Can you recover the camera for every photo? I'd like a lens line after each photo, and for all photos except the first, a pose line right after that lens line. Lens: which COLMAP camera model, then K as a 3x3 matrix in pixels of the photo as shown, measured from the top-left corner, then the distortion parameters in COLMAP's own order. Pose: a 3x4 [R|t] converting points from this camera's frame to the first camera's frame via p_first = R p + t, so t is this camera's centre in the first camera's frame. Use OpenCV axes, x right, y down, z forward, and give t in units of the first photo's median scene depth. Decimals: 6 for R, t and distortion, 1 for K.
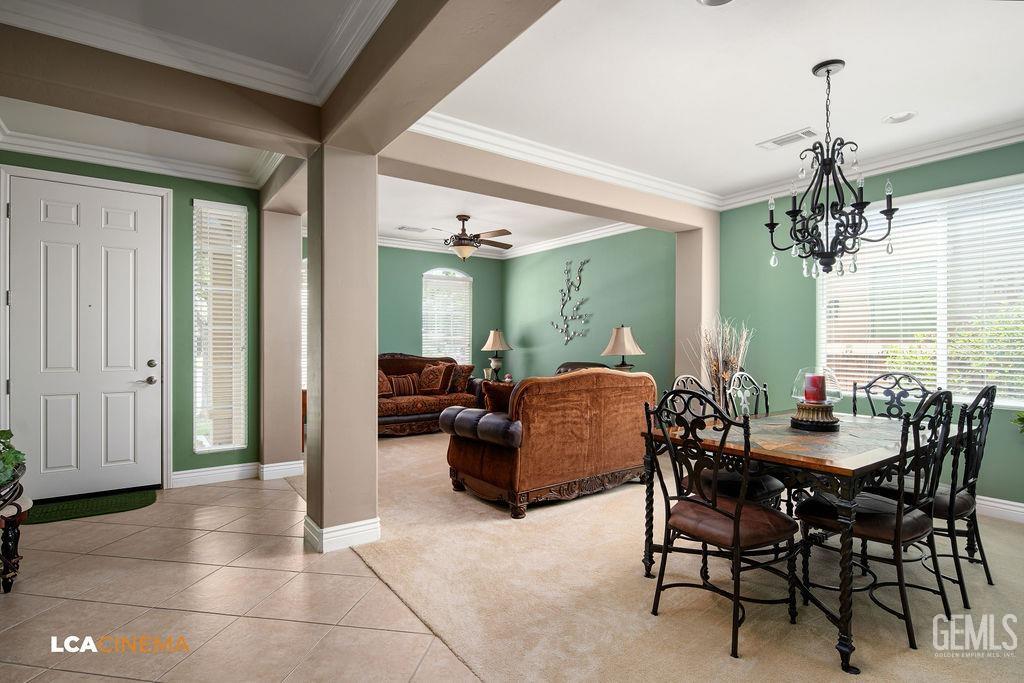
lens RADIAL K [[503.2, 0, 506.8], [0, 503.2, 345.0], [0, 0, 1]] dist [0.001954, -0.001667]
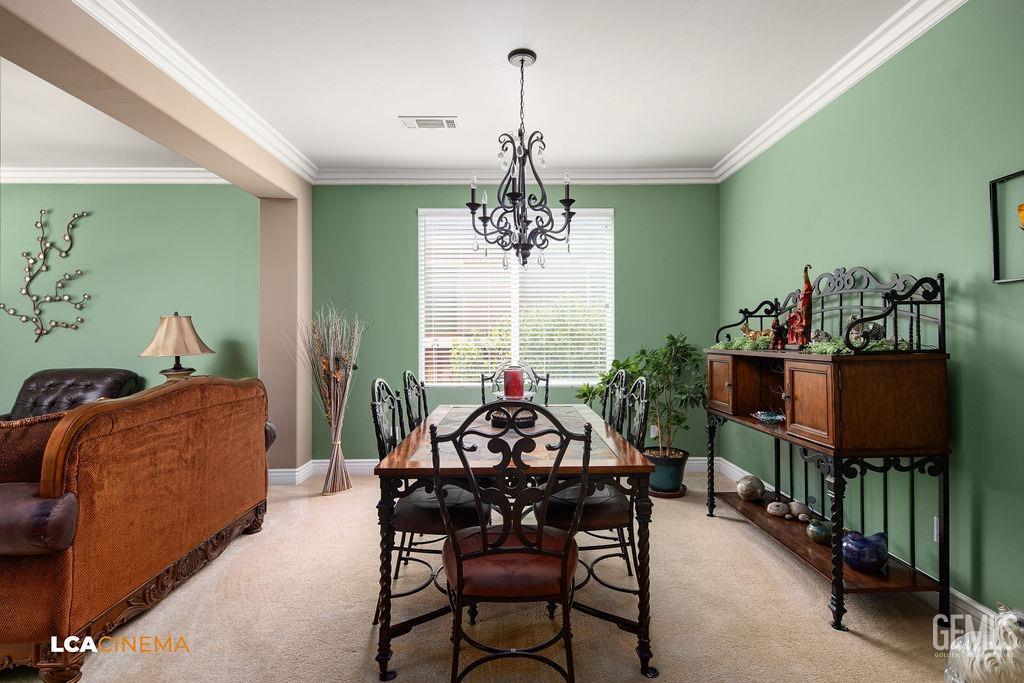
lens RADIAL K [[503.2, 0, 516.1], [0, 503.2, 333.0], [0, 0, 1]] dist [0.001954, -0.001667]
pose [[0.563462, 0.003718, 0.826133, -0.131497], [0.008191, 0.999916, -0.010086, -0.000265], [-0.826101, 0.012450, 0.563384, 0.328756]]
